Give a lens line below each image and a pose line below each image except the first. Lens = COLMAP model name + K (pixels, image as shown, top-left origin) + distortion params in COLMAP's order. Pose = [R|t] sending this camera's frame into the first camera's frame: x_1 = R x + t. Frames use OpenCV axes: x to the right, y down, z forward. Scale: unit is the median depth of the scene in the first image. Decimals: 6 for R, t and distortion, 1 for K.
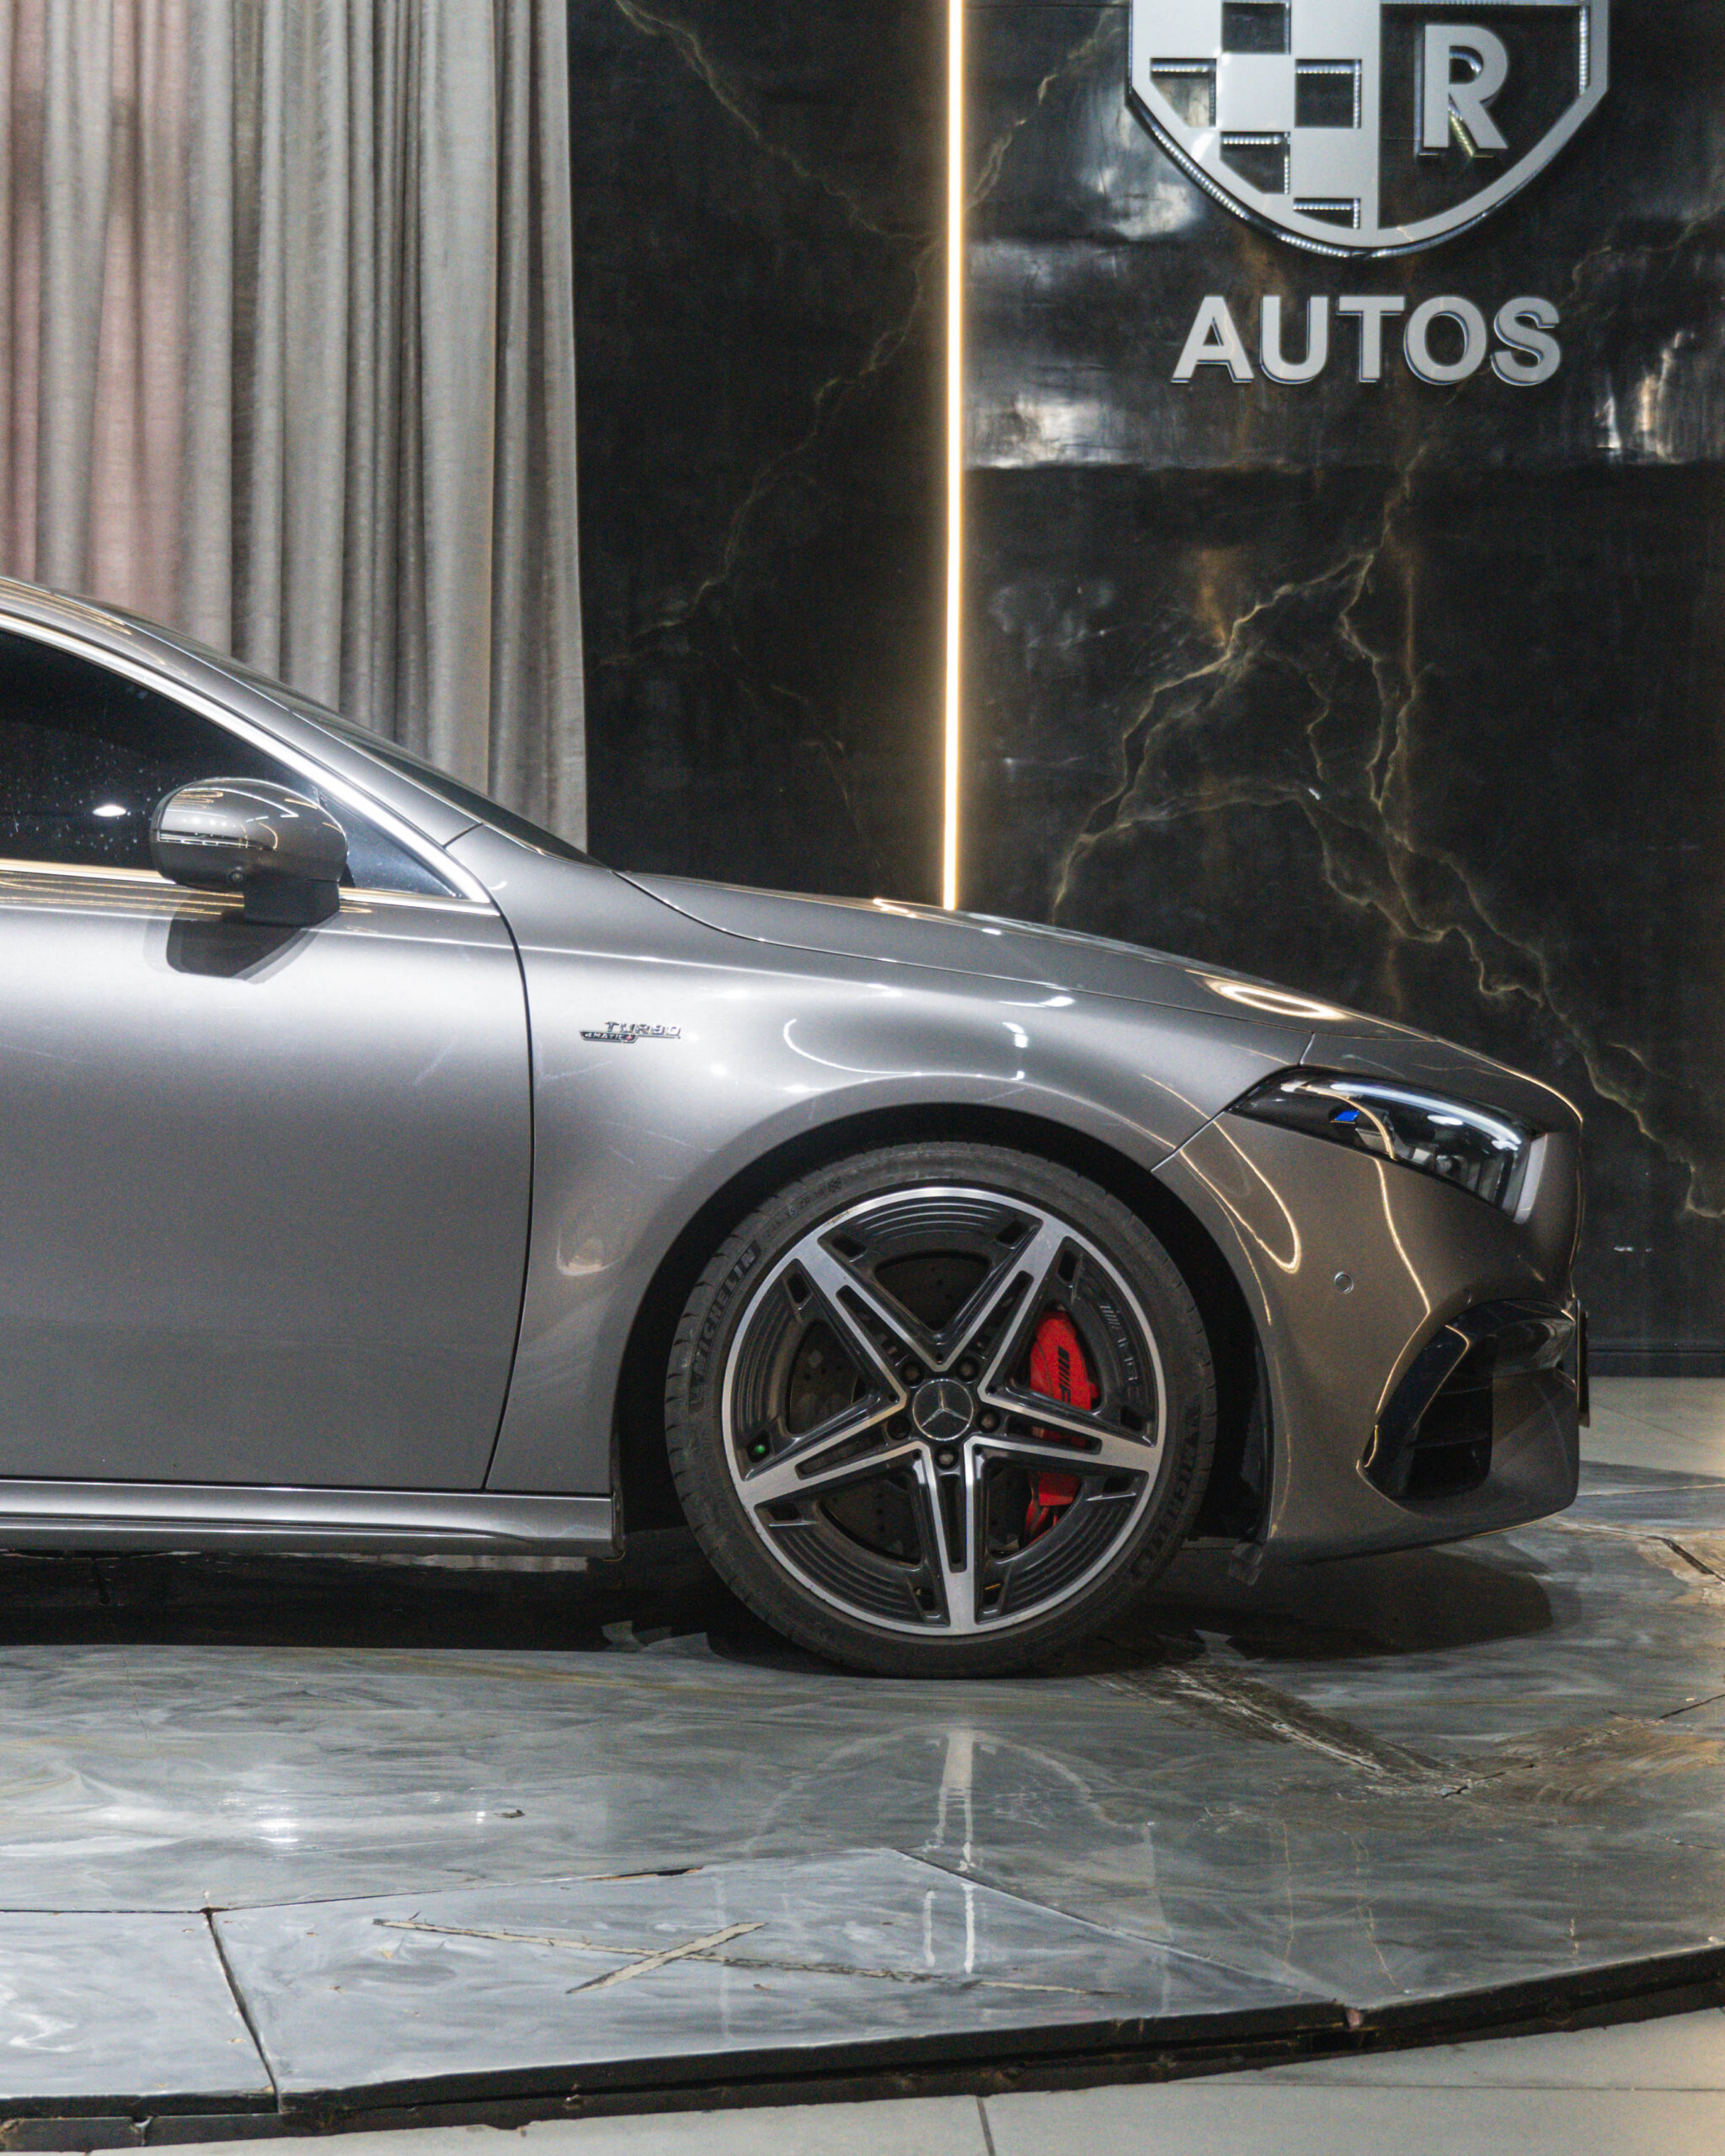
lens RADIAL K [[3704.6, 0, 783.3], [0, 3704.6, 1088.6], [0, 0, 1]] dist [0.027750, 0.017269]
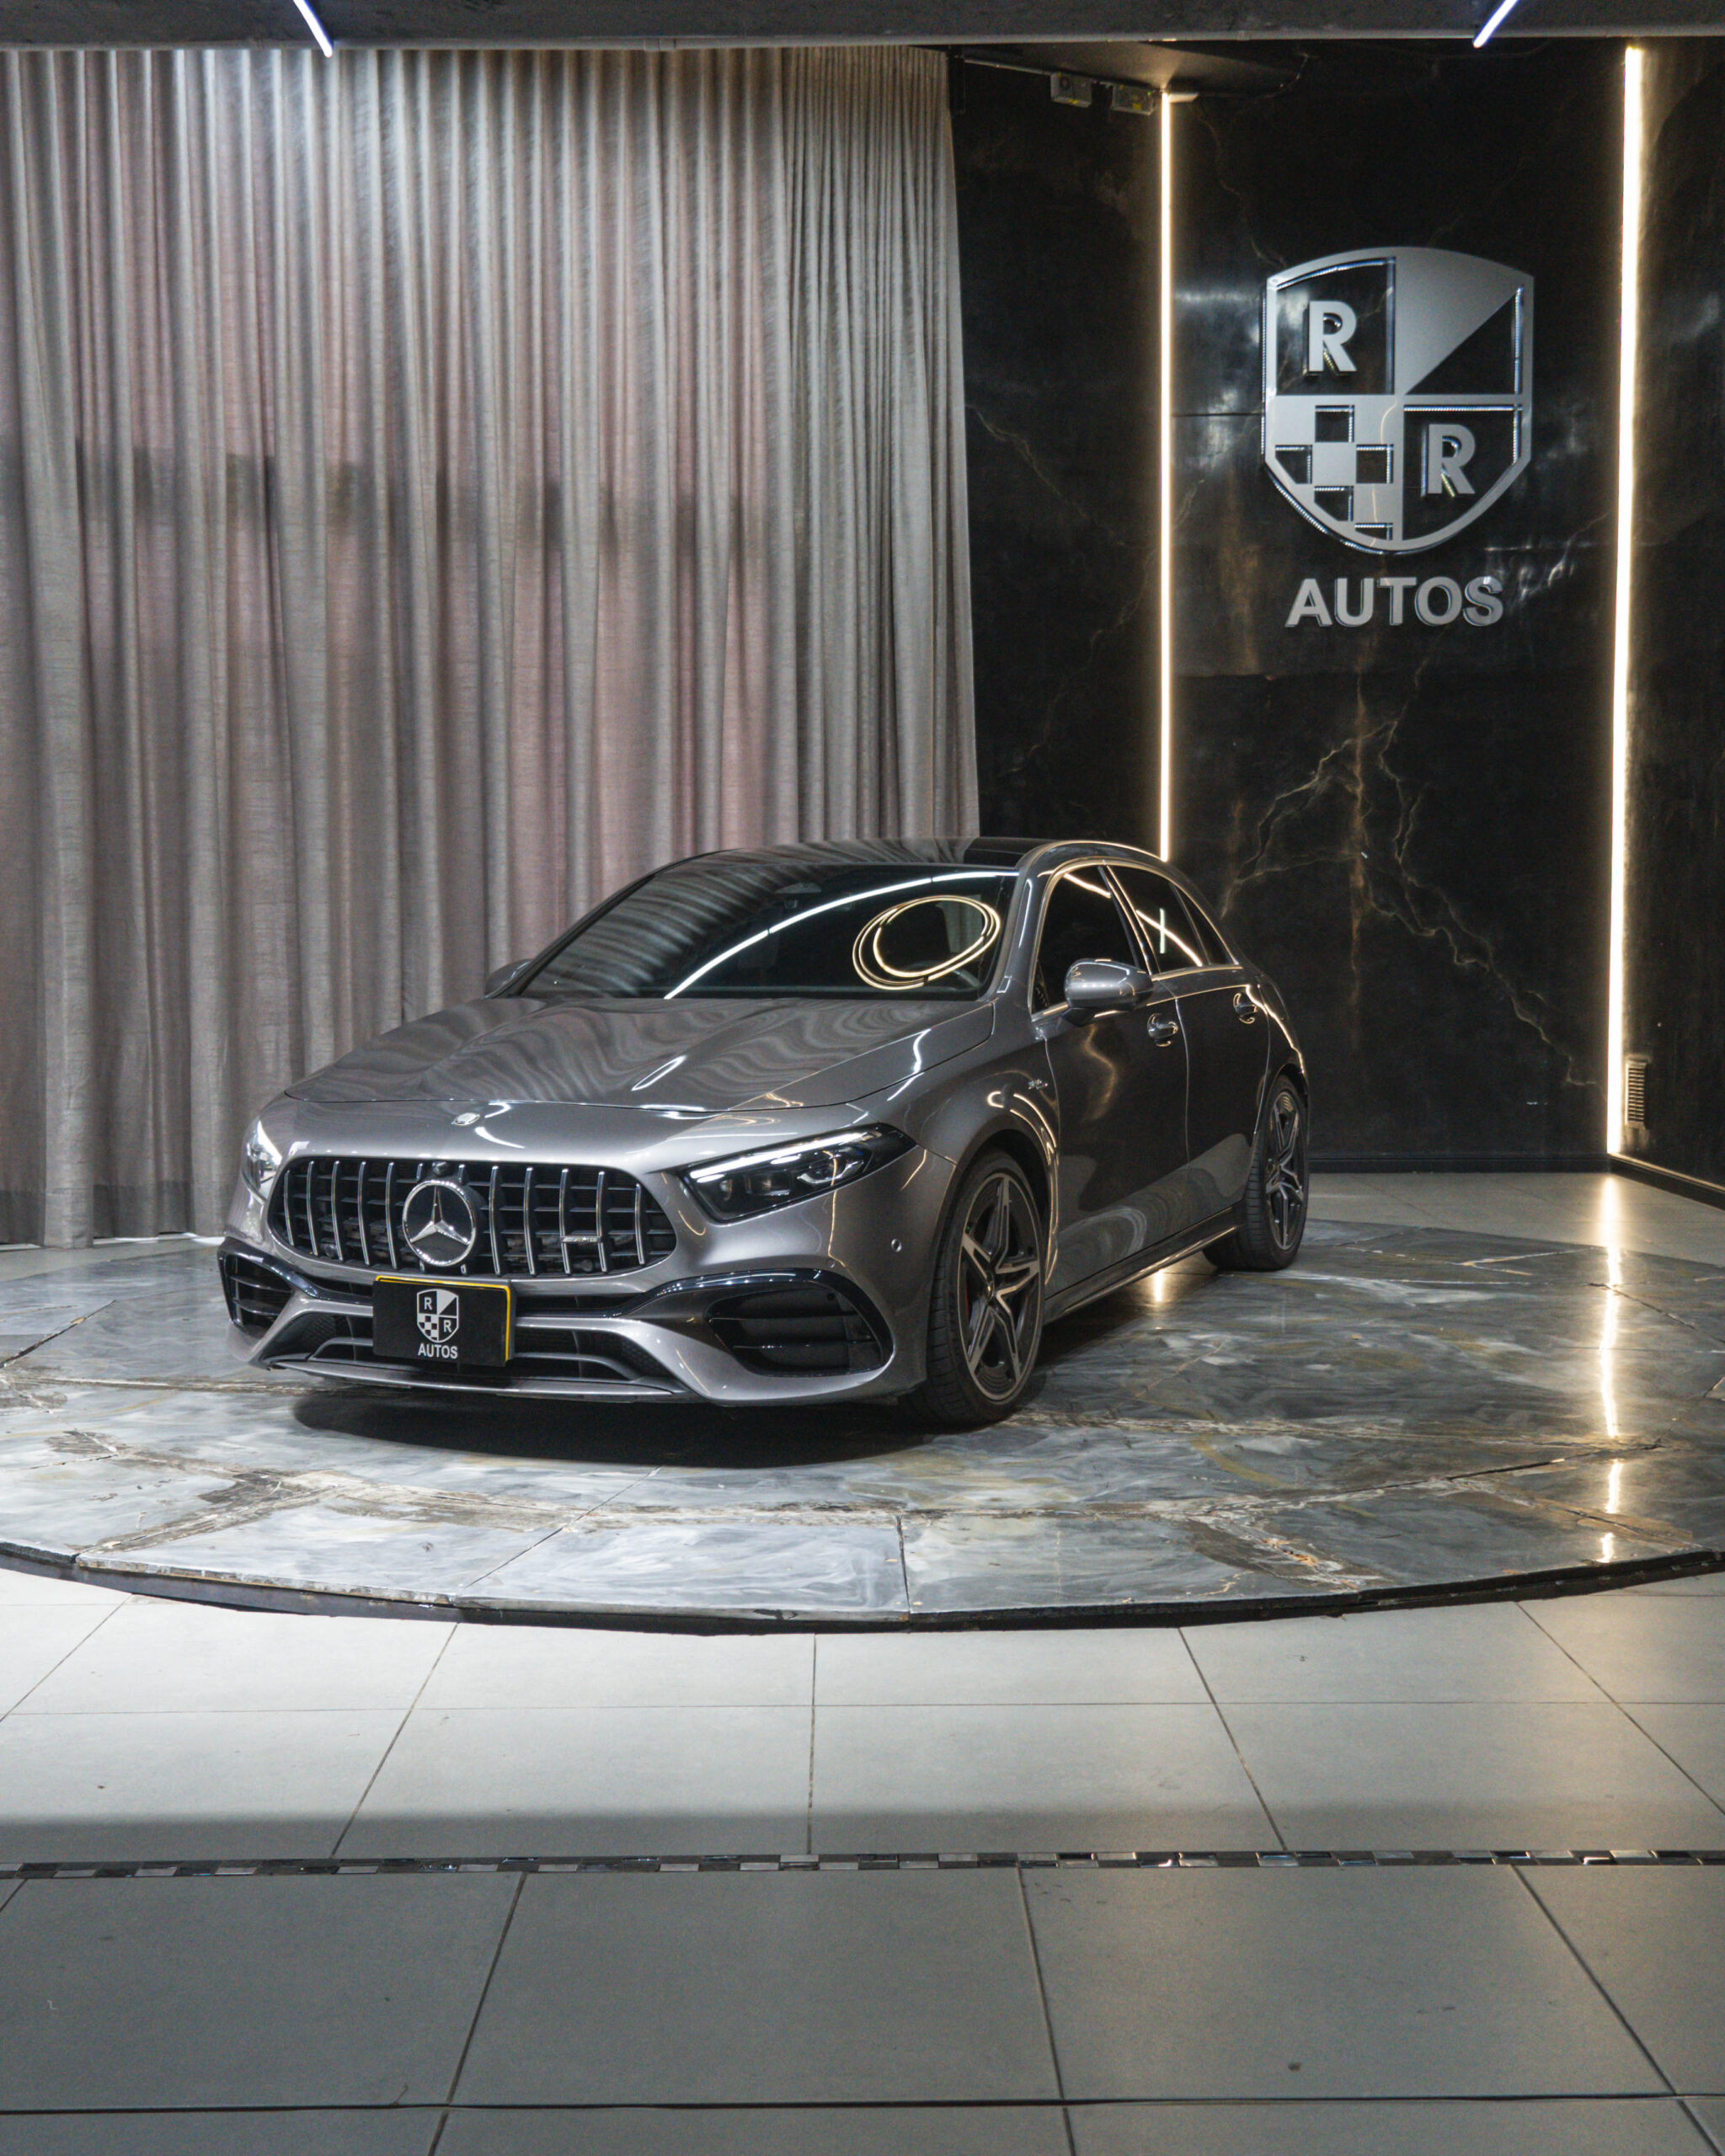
lens RADIAL K [[2272.5, 0, 852.3], [0, 2272.5, 1111.2], [0, 0, 1]] dist [0.006755, -0.002950]
pose [[0.999846, -0.012007, -0.012796, -0.103893], [0.012979, 0.996807, 0.078783, -0.049840], [0.011809, -0.078937, 0.996810, -0.135078]]
